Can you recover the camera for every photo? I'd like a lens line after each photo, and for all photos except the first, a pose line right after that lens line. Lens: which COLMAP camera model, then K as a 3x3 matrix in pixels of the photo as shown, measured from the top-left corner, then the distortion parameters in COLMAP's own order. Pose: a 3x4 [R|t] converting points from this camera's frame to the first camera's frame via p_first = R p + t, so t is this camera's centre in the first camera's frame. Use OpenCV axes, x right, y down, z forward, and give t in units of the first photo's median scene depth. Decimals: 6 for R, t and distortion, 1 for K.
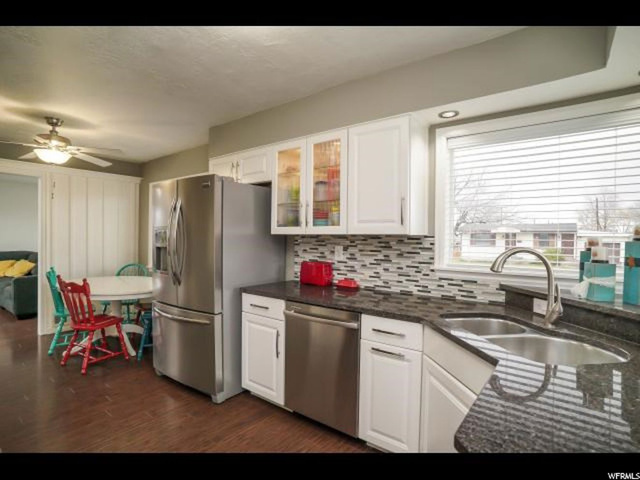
lens RADIAL K [[339.7, 0, 315.6], [0, 339.7, 239.6], [0, 0, 1]] dist [-0.062098, 0.031974]
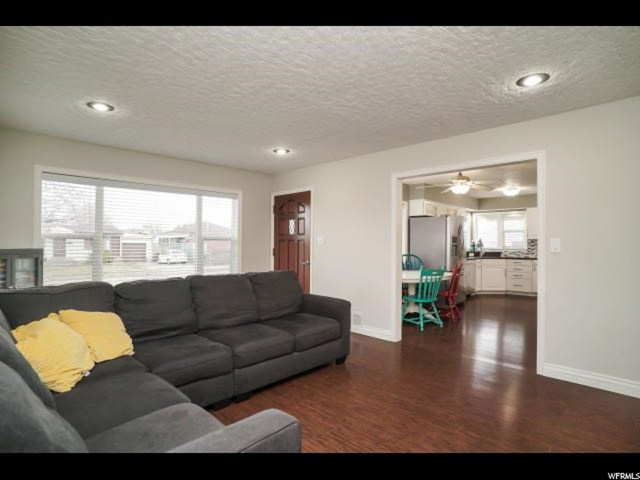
lens RADIAL K [[339.7, 0, 320.8], [0, 339.7, 241.1], [0, 0, 1]] dist [-0.062098, 0.031974]
pose [[0.095315, -0.007348, 0.995420, -2.934662], [0.003843, 0.999968, 0.007014, -0.023609], [-0.995440, 0.003157, 0.095340, 1.808282]]
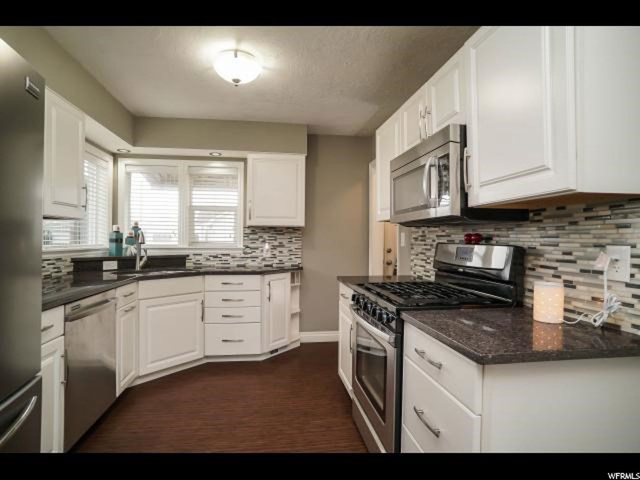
lens RADIAL K [[339.7, 0, 318.2], [0, 339.7, 241.8], [0, 0, 1]] dist [-0.062098, 0.031974]
pose [[-0.732101, -0.023903, 0.680776, -0.848934], [-0.014311, 0.999703, 0.019711, 0.021232], [-0.681045, 0.004688, -0.732226, 1.013366]]
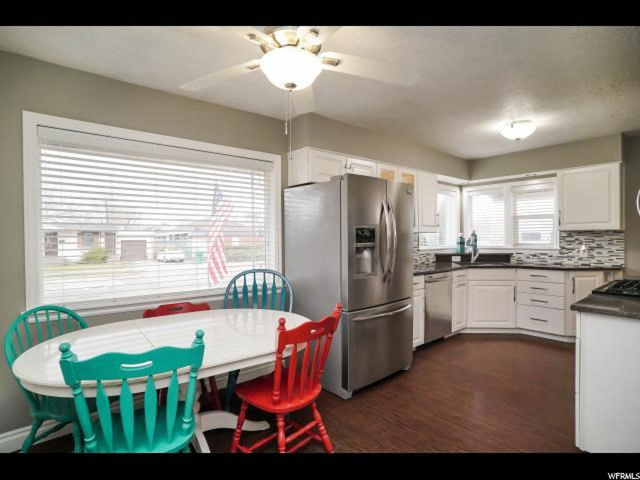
lens RADIAL K [[339.7, 0, 321.3], [0, 339.7, 239.3], [0, 0, 1]] dist [-0.062098, 0.031974]
pose [[0.197729, -0.021199, 0.980028, -1.509626], [0.018338, 0.999671, 0.017924, -0.019141], [-0.980085, 0.014428, 0.198053, 1.021325]]
